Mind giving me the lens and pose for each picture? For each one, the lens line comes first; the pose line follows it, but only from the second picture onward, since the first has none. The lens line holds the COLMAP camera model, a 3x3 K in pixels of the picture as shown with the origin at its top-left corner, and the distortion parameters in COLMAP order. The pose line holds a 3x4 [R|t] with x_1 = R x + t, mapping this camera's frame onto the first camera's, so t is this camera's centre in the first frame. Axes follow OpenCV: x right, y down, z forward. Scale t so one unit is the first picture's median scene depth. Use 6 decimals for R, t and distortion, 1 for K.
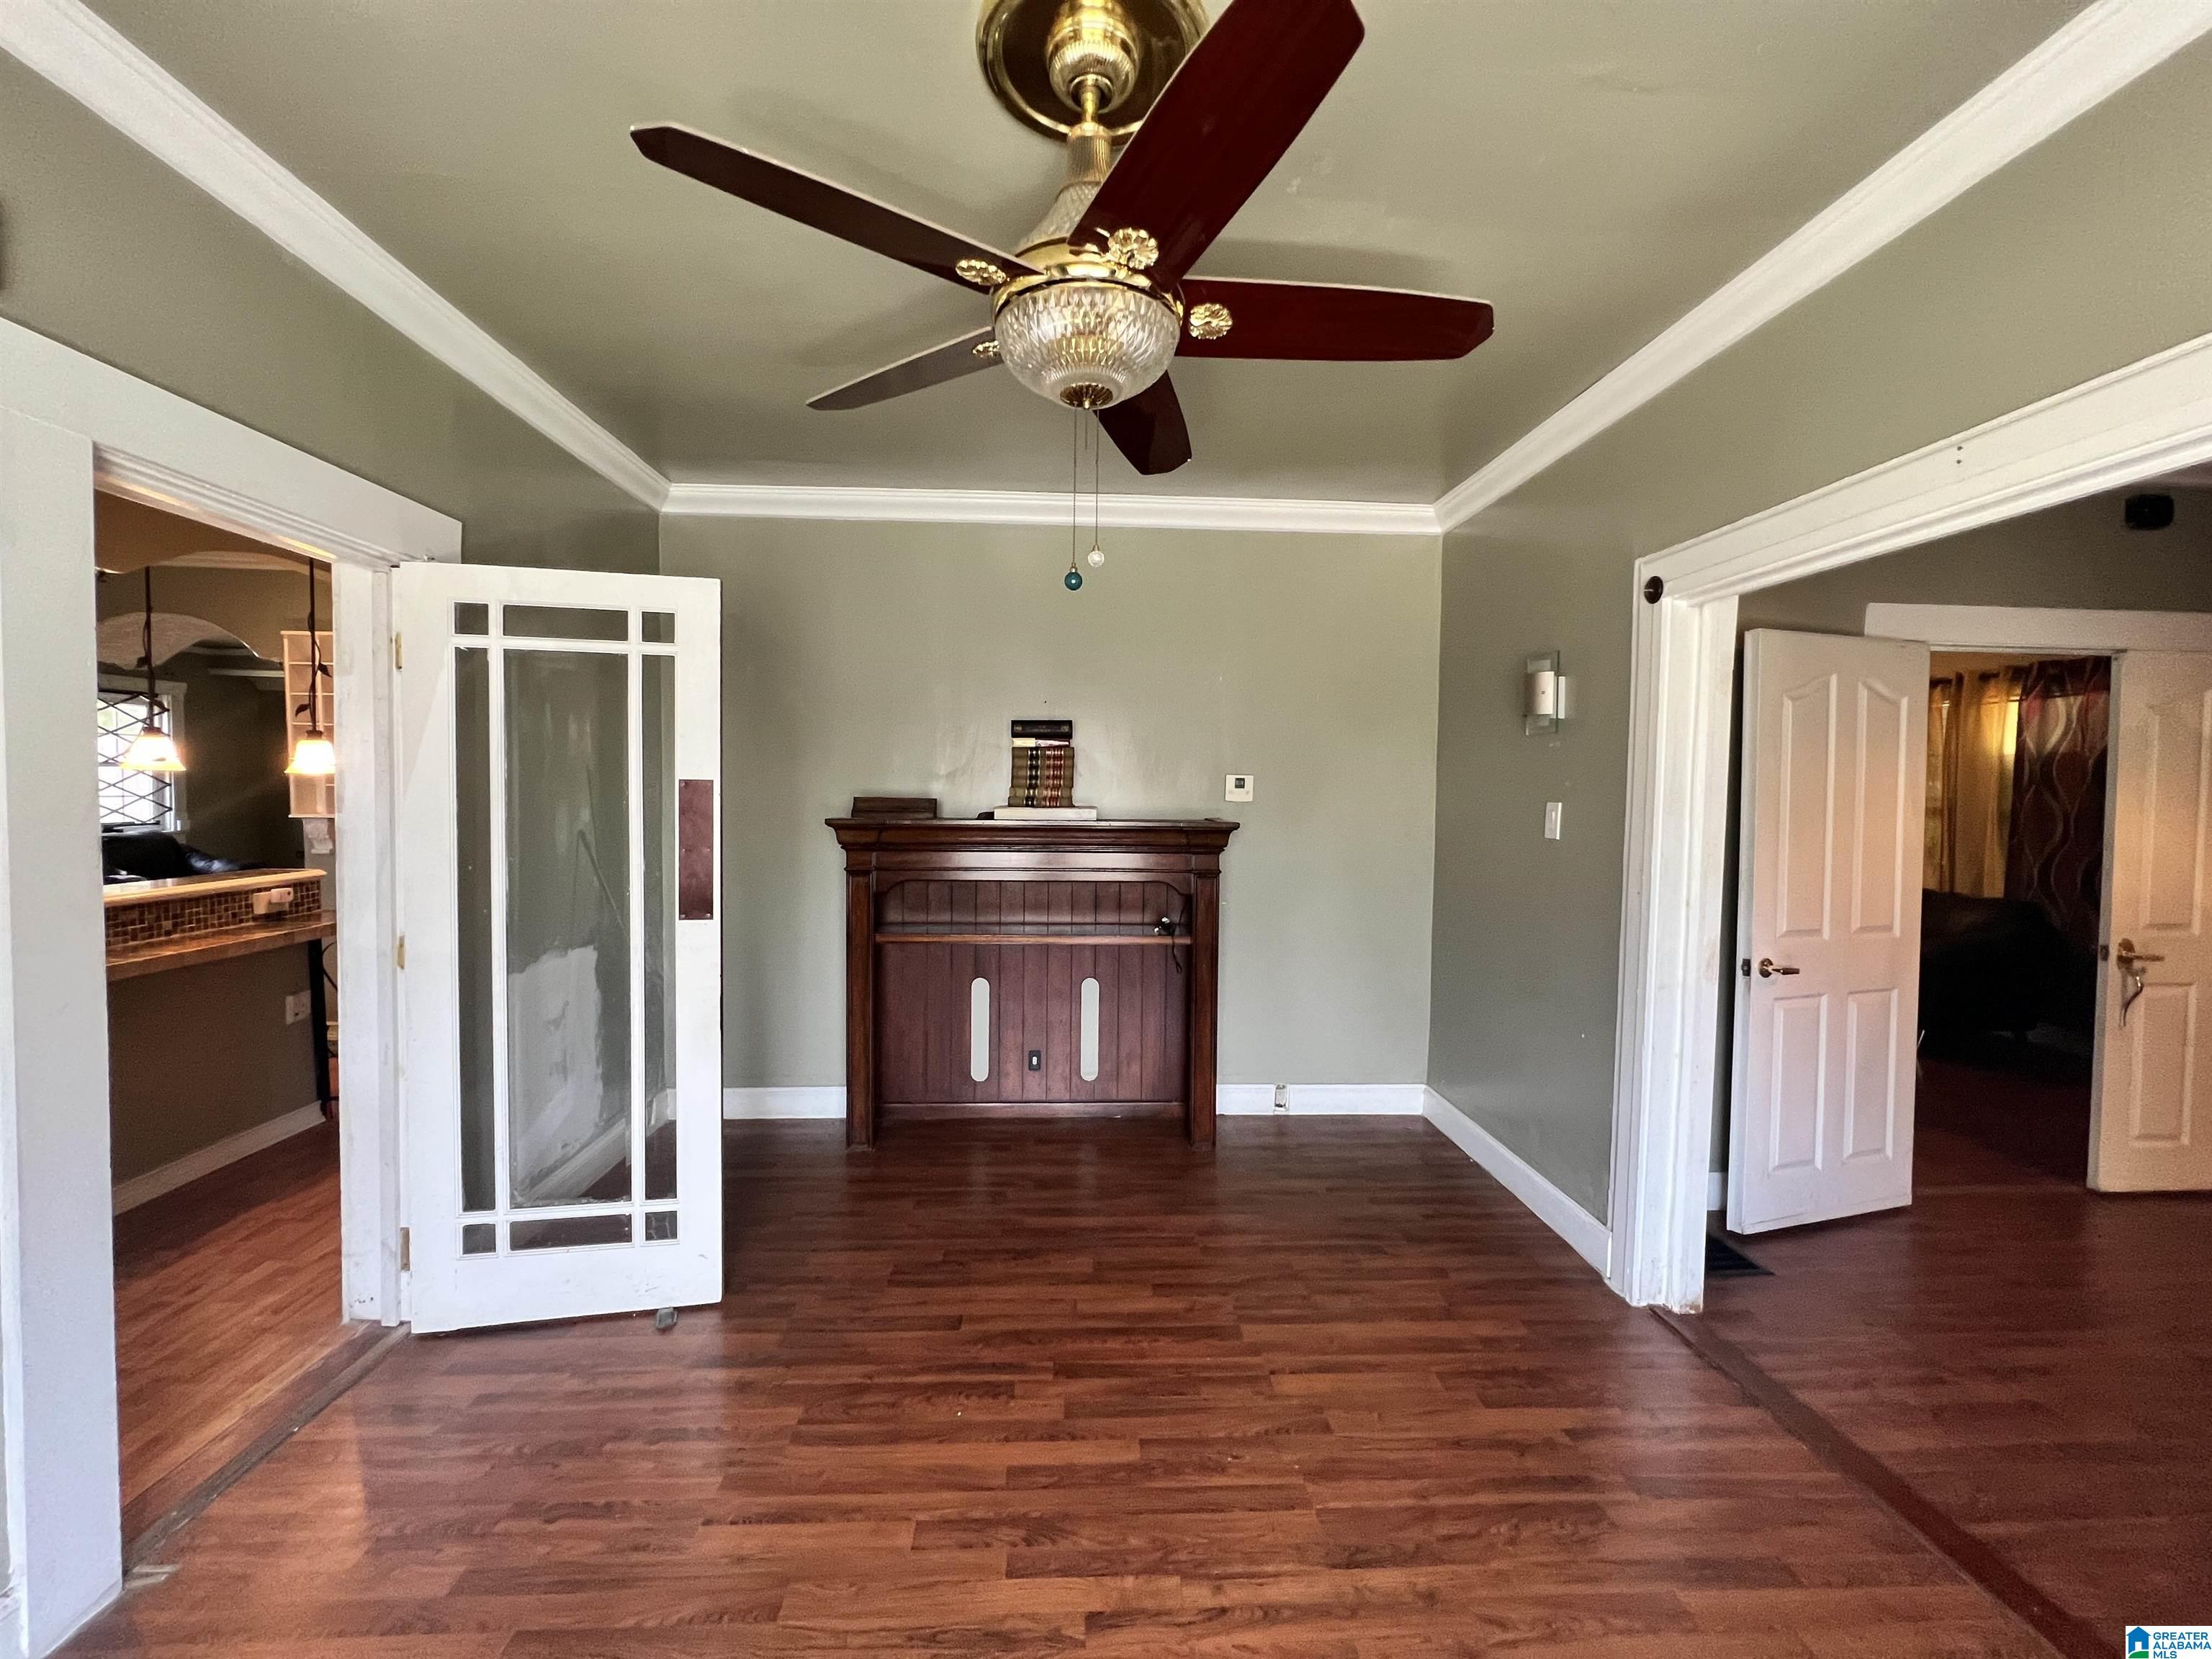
lens RADIAL K [[887.8, 0, 1102.6], [0, 887.8, 826.5], [0, 0, 1]] dist [-0.004377, 0.001511]
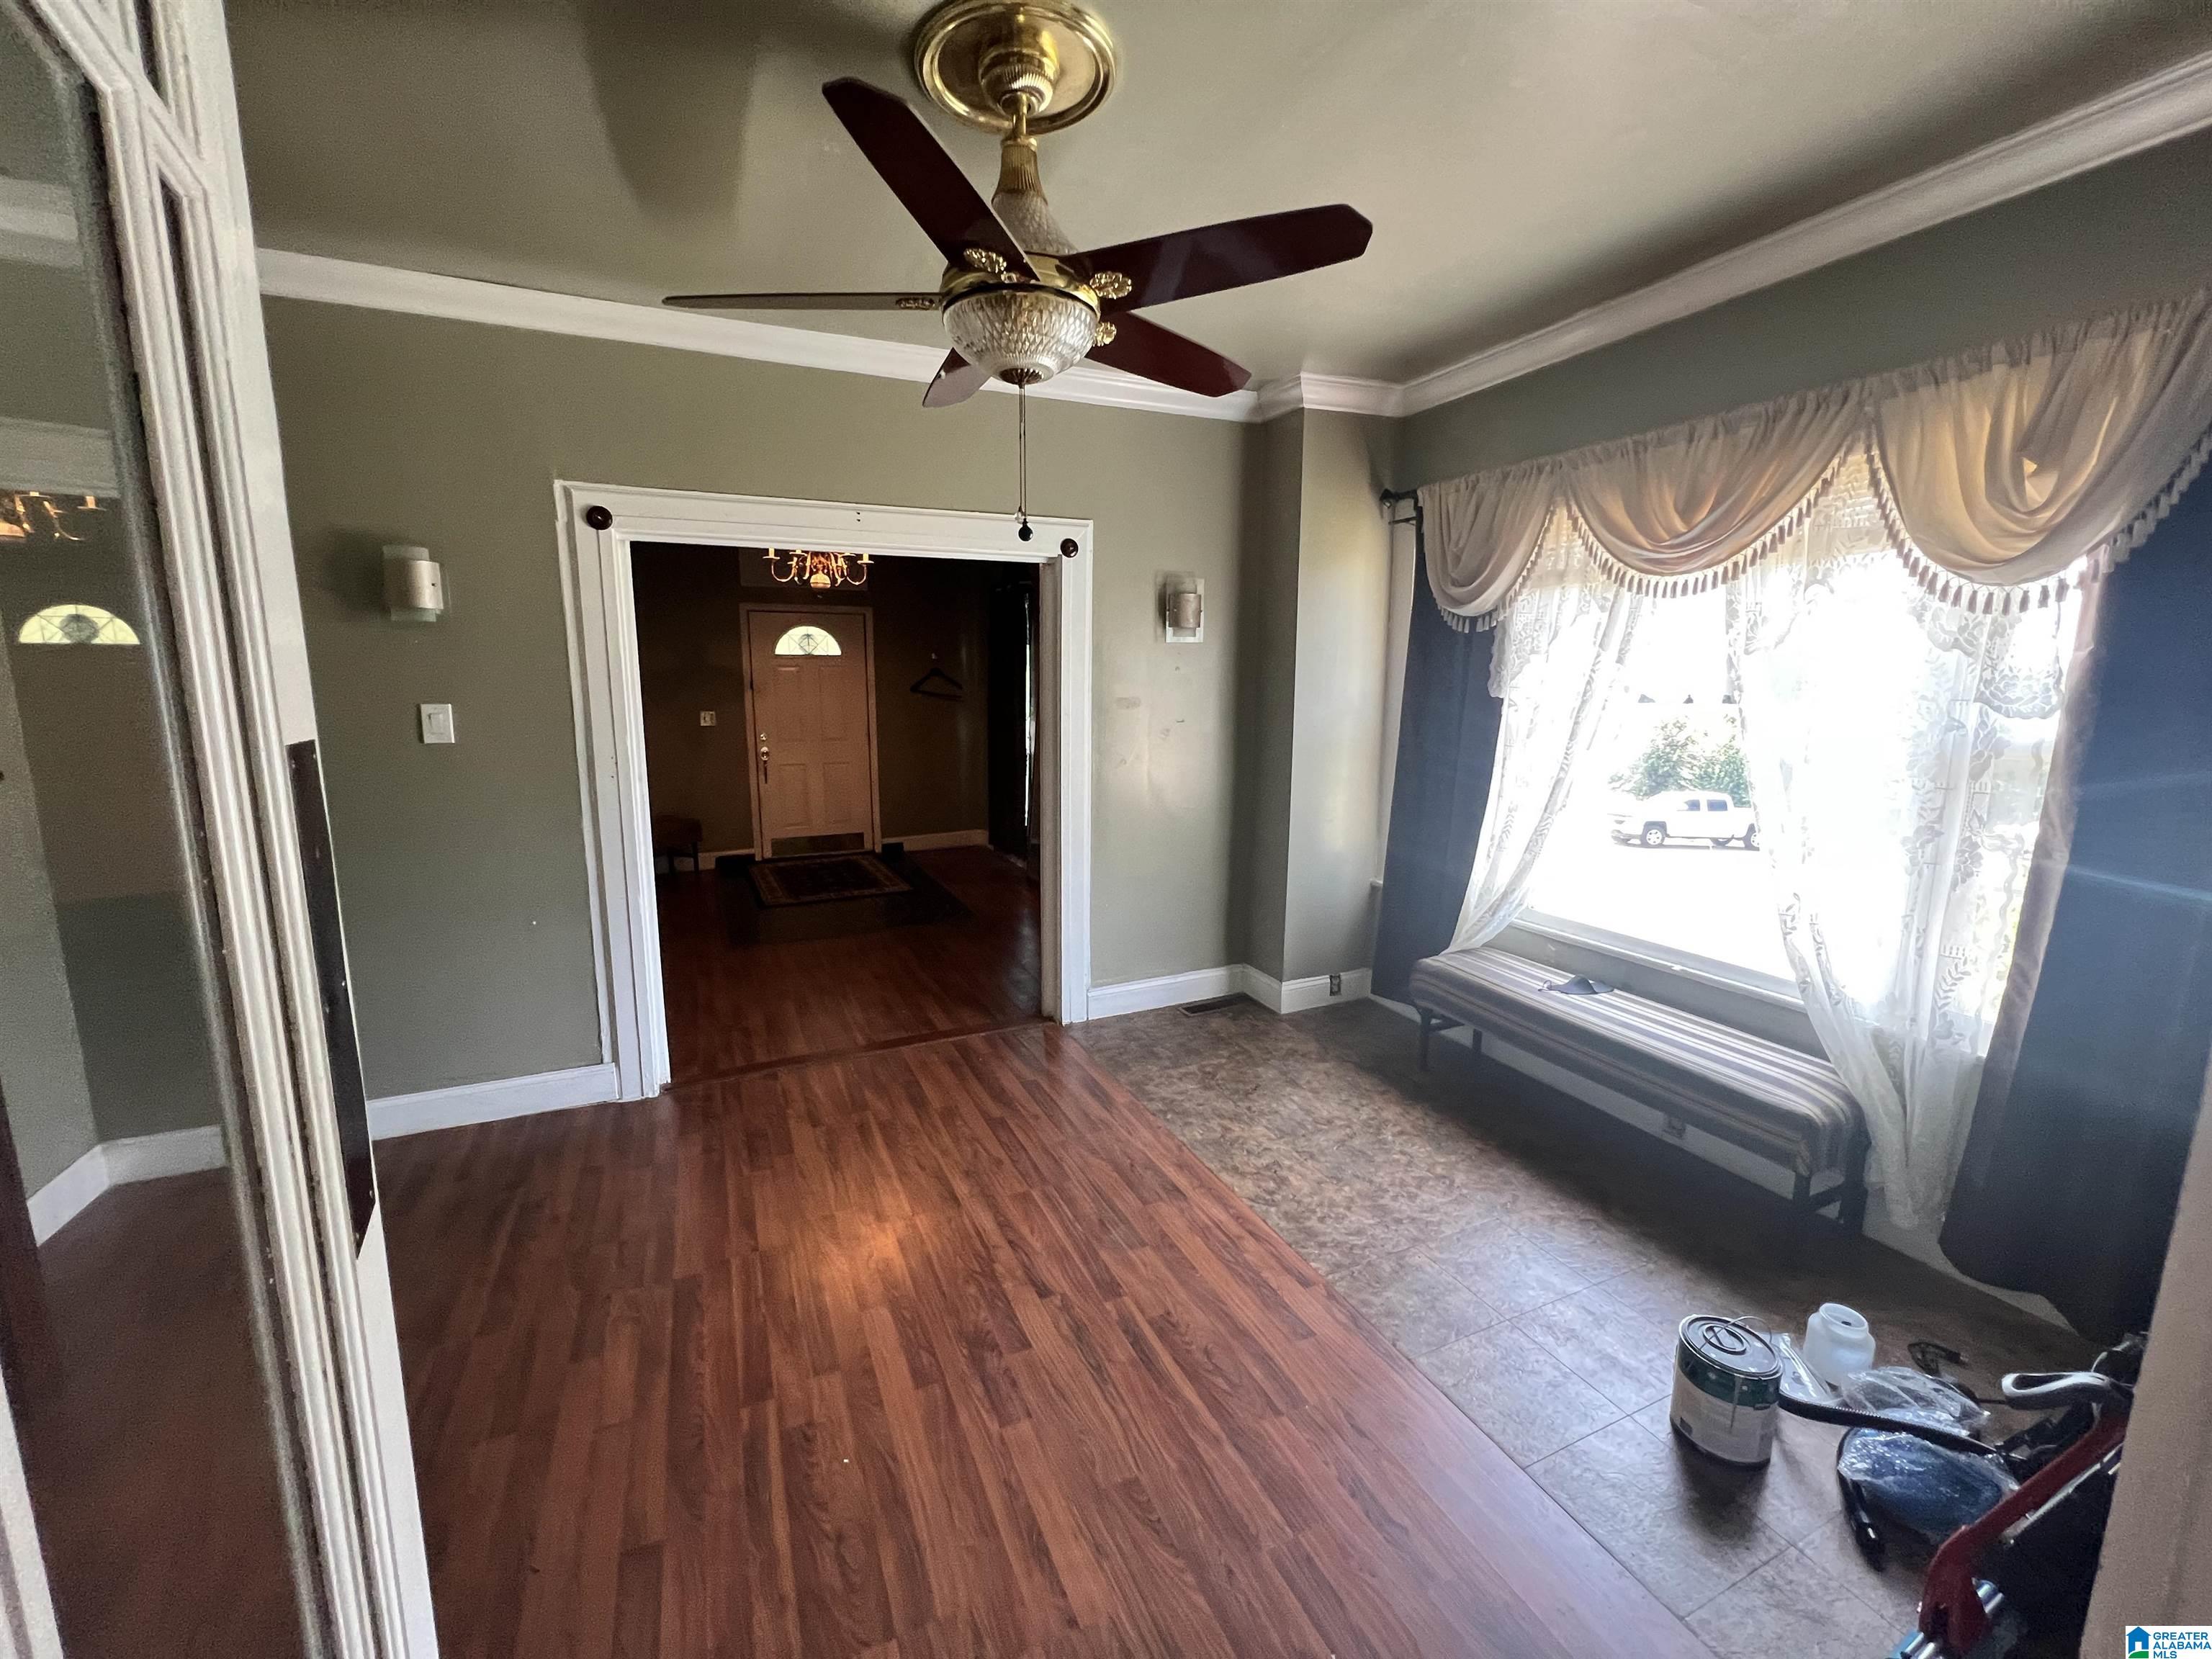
lens RADIAL K [[887.8, 0, 1096.5], [0, 887.8, 824.2], [0, 0, 1]] dist [-0.004377, 0.001511]
pose [[-0.357693, -0.164946, 0.919156, -0.958472], [0.035754, 0.981136, 0.189982, -0.085827], [-0.933155, 0.100819, -0.345048, 1.048144]]
